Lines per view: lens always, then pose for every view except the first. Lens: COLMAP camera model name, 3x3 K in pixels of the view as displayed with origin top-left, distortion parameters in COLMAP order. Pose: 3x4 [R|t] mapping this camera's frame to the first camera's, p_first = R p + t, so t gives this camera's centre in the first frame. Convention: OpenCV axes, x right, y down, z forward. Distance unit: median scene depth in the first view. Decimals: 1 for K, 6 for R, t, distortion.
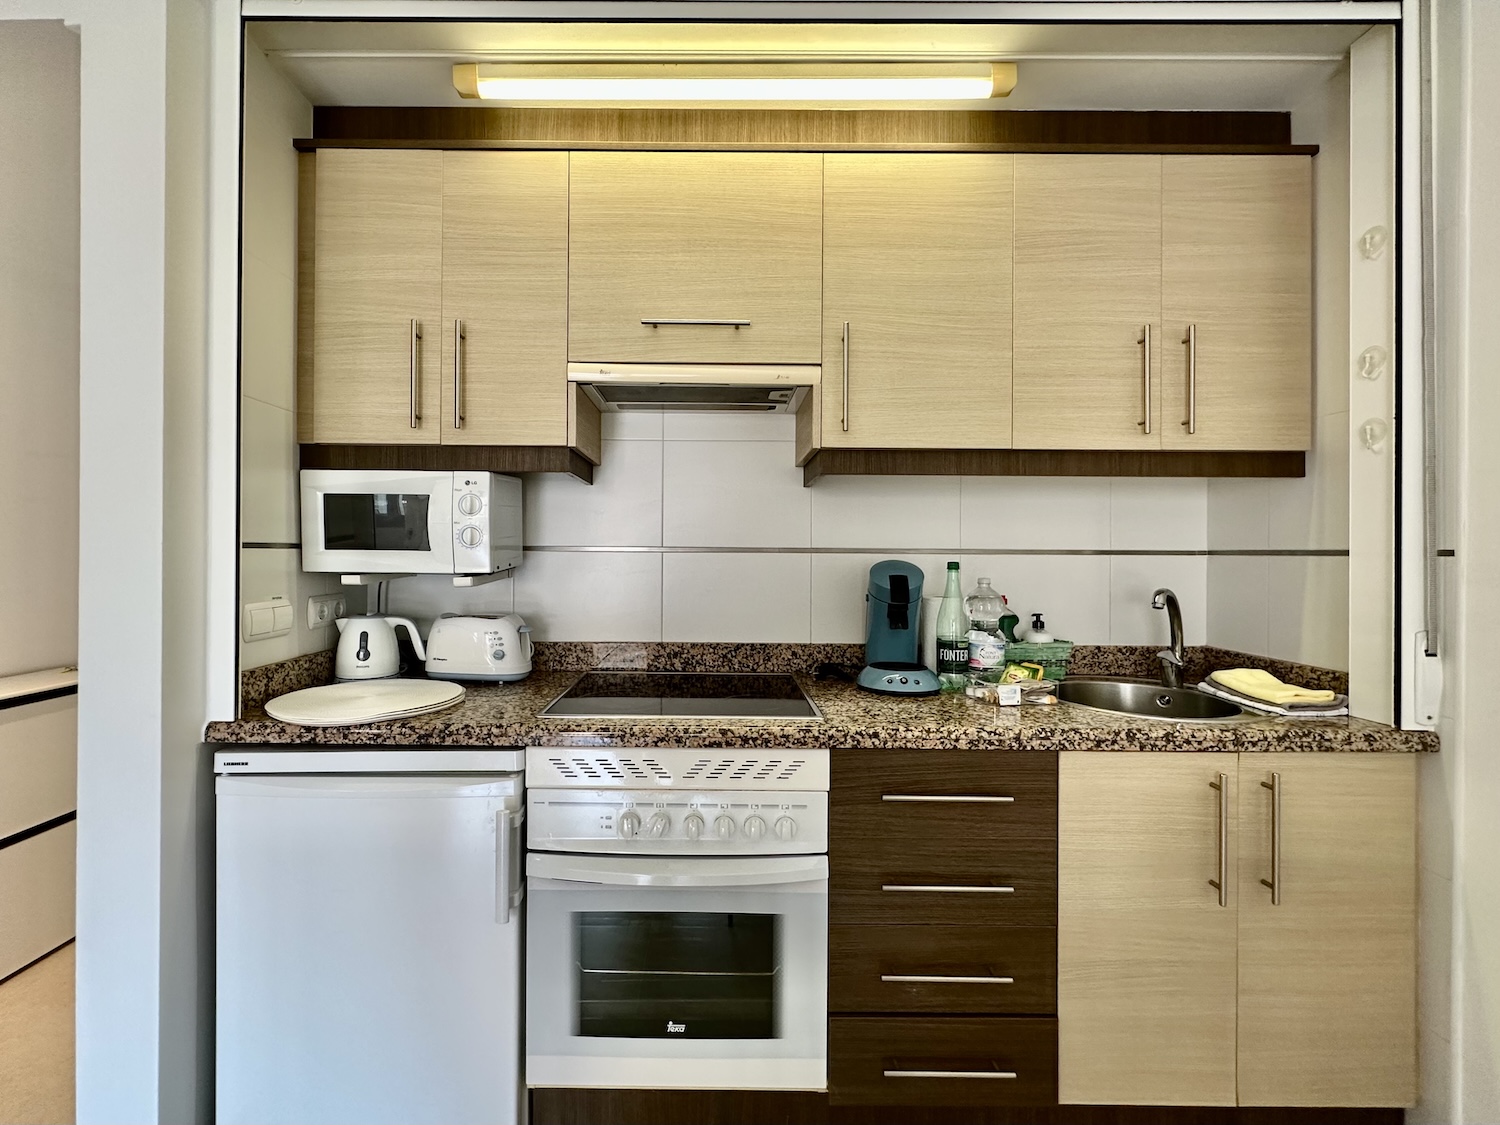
lens RADIAL K [[645.1, 0, 708.4], [0, 645.1, 554.6], [0, 0, 1]] dist [-0.000069, -0.000284]
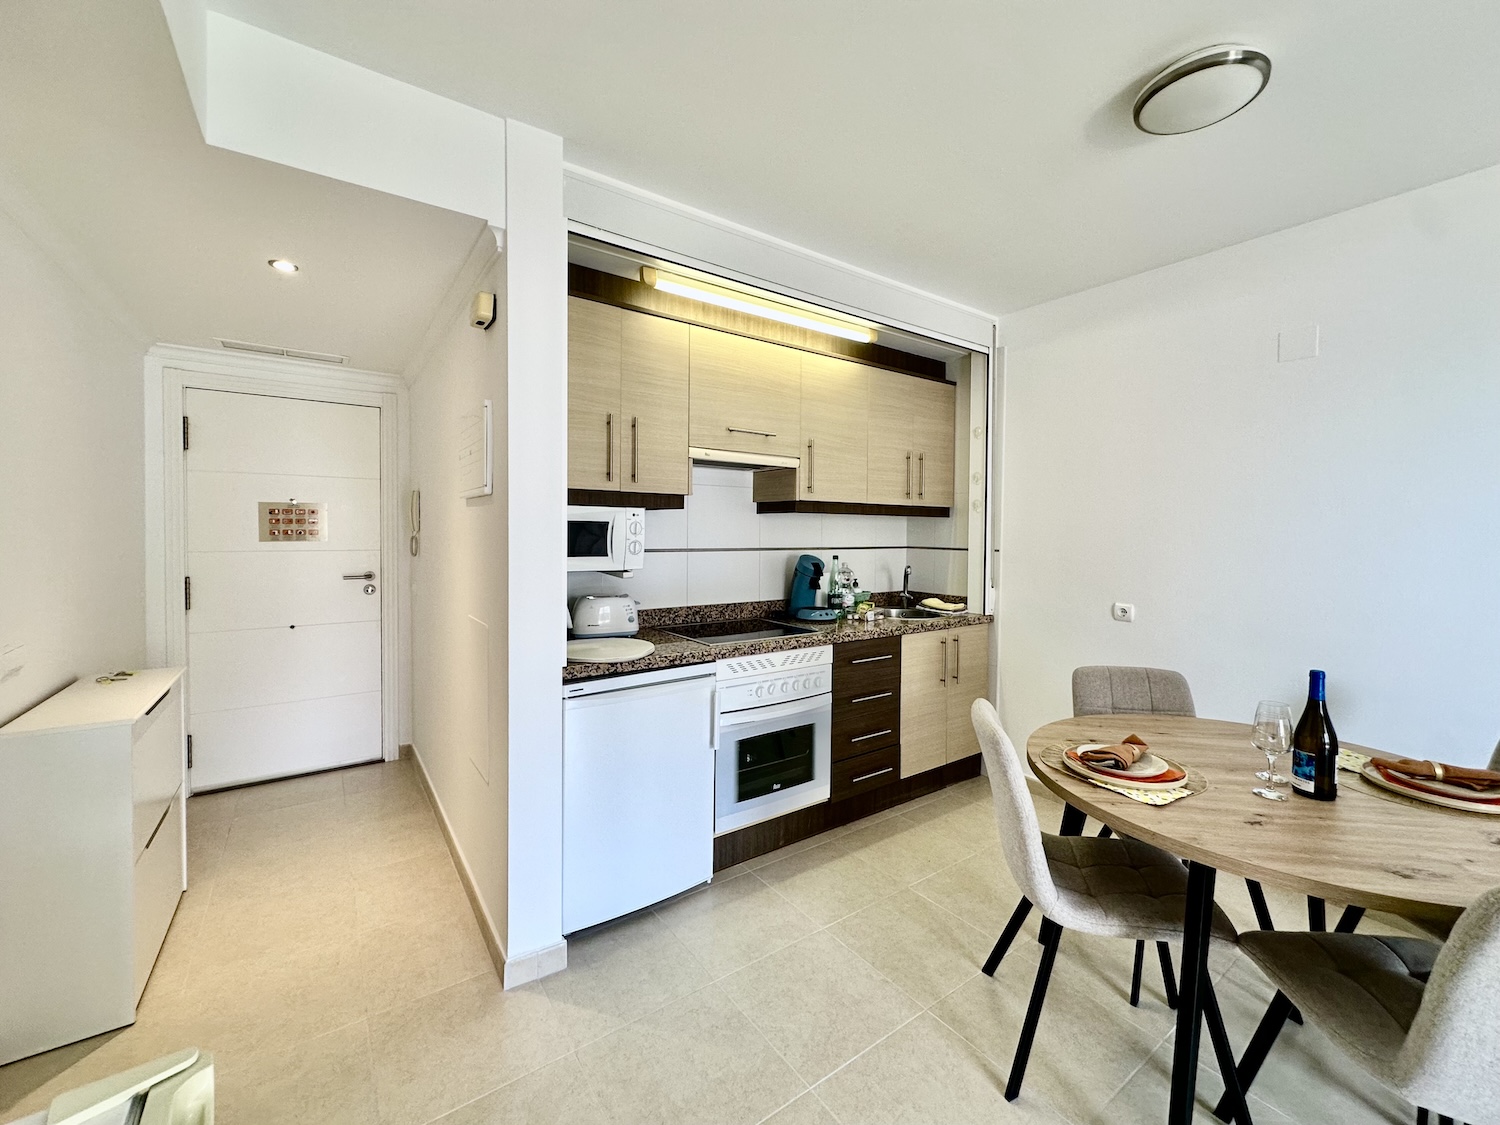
lens RADIAL K [[613.8, 0, 728.7], [0, 613.8, 543.9], [0, 0, 1]] dist [-0.000535, -0.000026]
pose [[0.823023, -0.012623, 0.567868, -1.090024], [-0.002554, 0.999661, 0.025923, -0.080564], [-0.568002, -0.022786, 0.822711, -0.436536]]
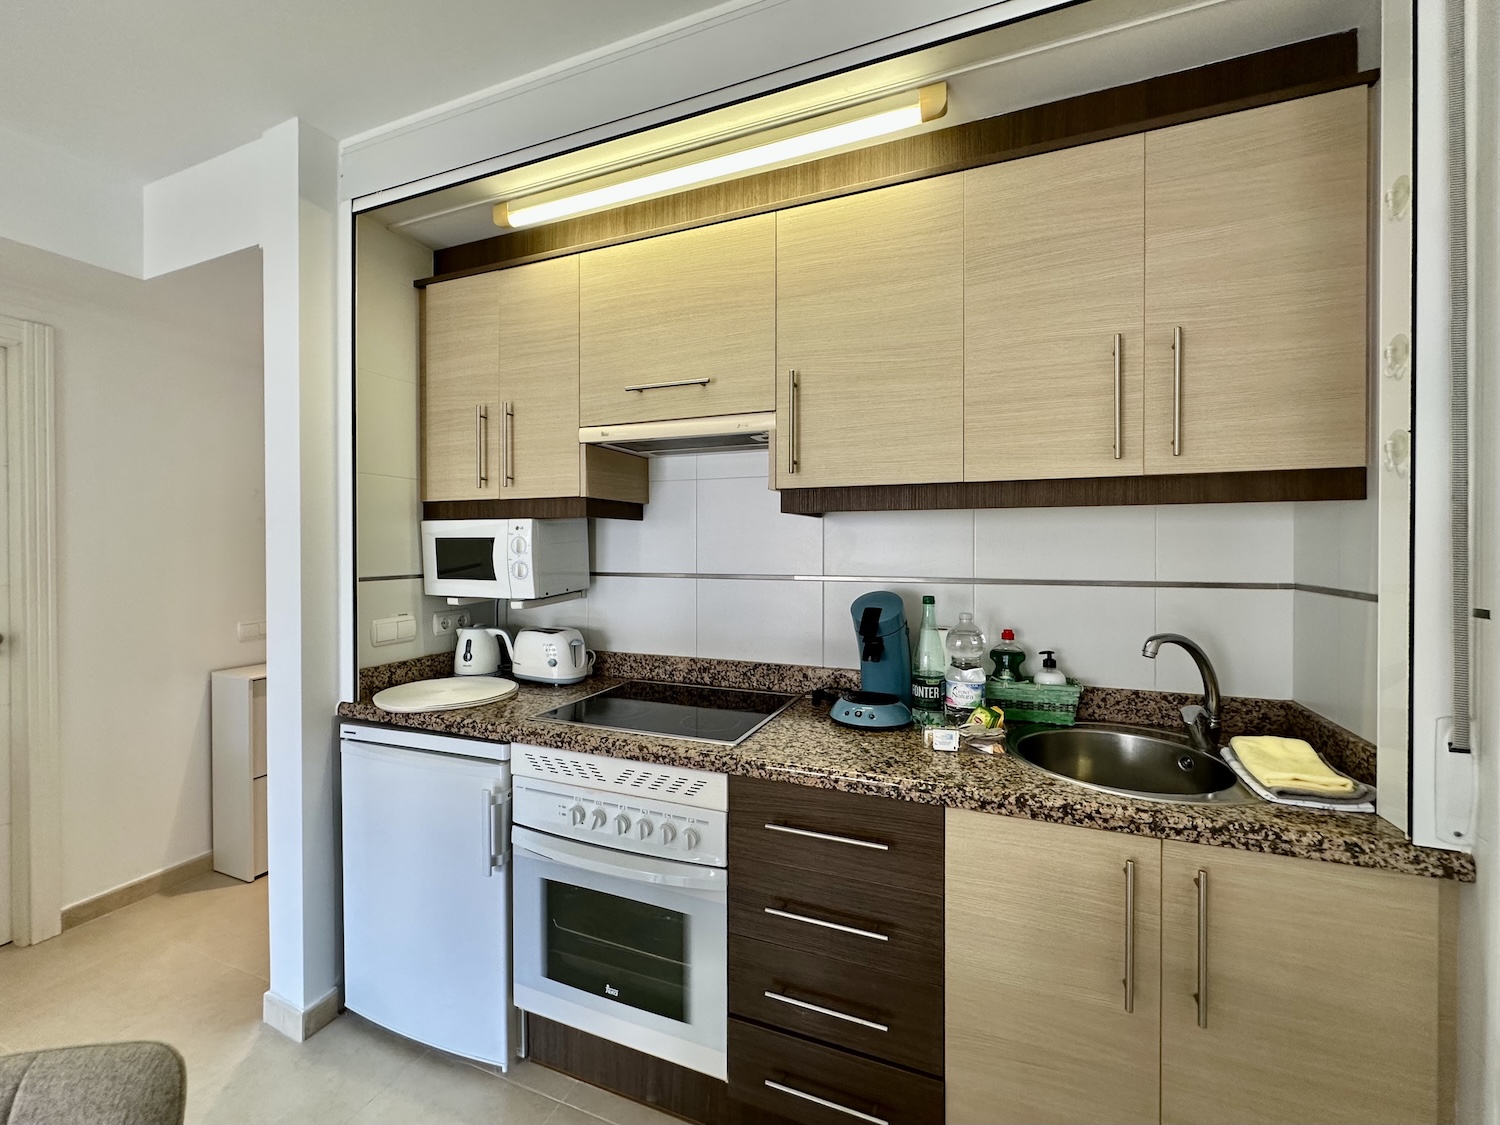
lens RADIAL K [[613.7, 0, 751.0], [0, 613.7, 552.7], [0, 0, 1]] dist [-0.000500, 0.000023]
pose [[0.930792, -0.005390, -0.365509, 0.513956], [0.008410, 0.999942, 0.006672, -0.068746], [0.365452, -0.009284, 0.930784, 0.039795]]
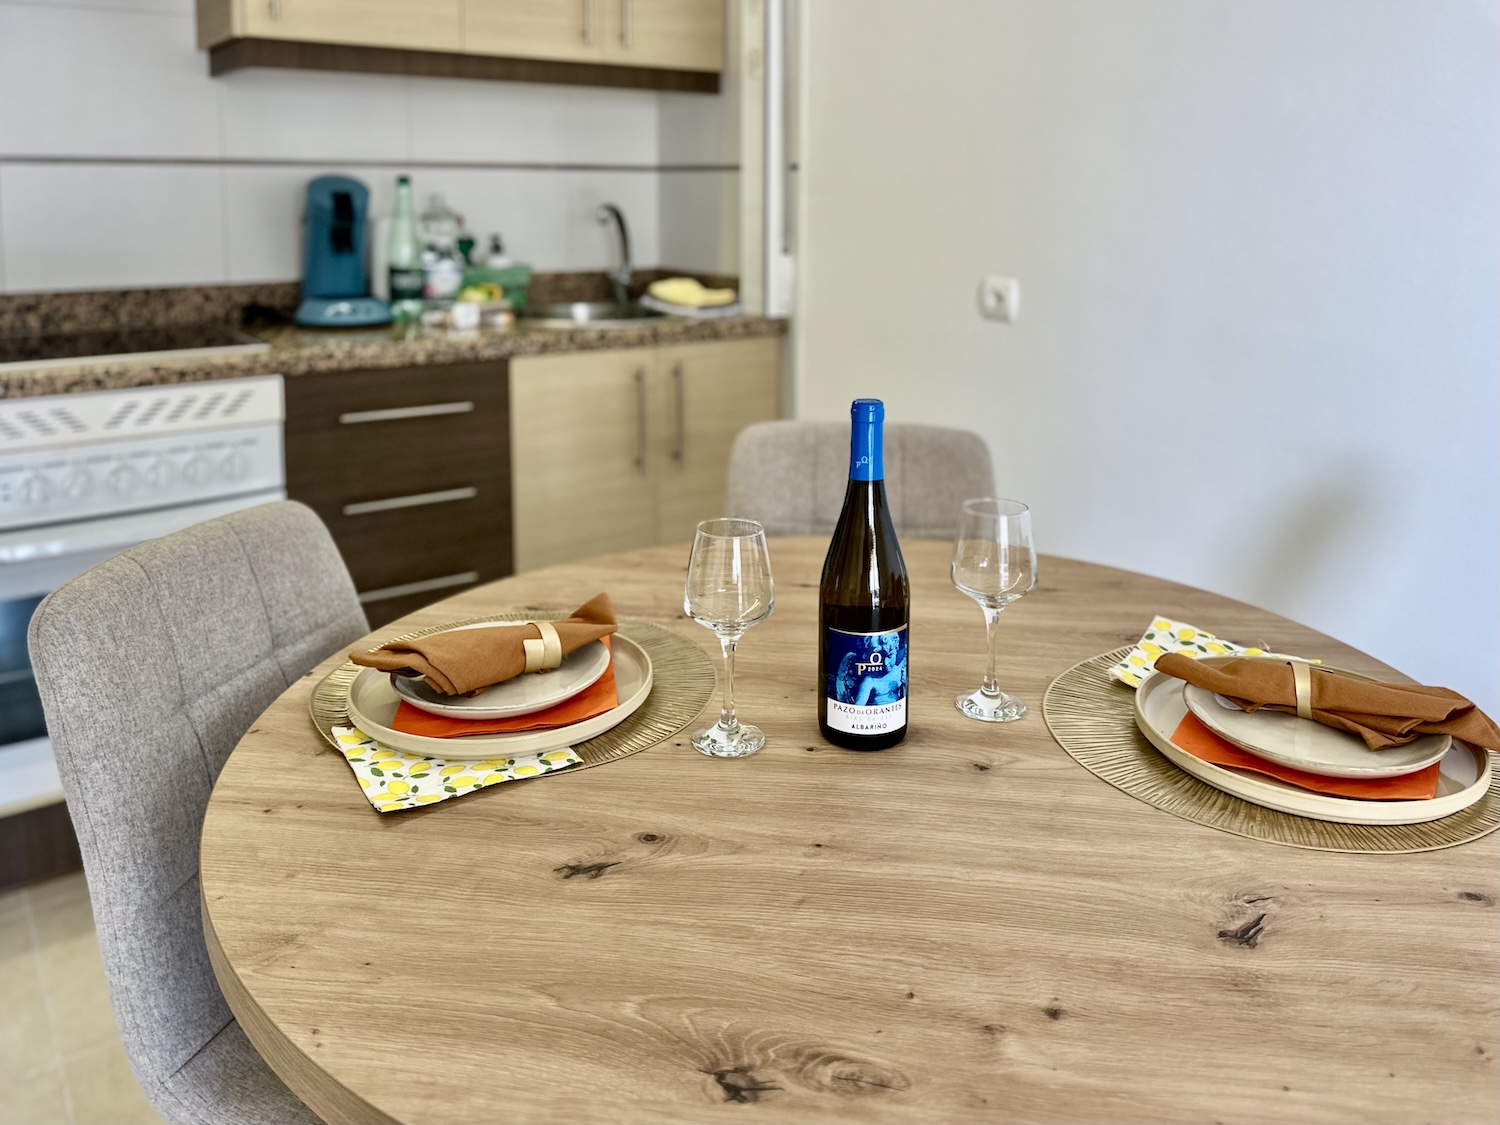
lens RADIAL K [[1166.9, 0, 732.9], [0, 1166.9, 345.1], [0, 0, 1]] dist [-0.001406, -0.006661]
pose [[0.800654, -0.079047, 0.593889, -0.238066], [-0.004677, 0.990403, 0.138128, 0.019226], [-0.599109, -0.113370, 0.792601, -0.592059]]
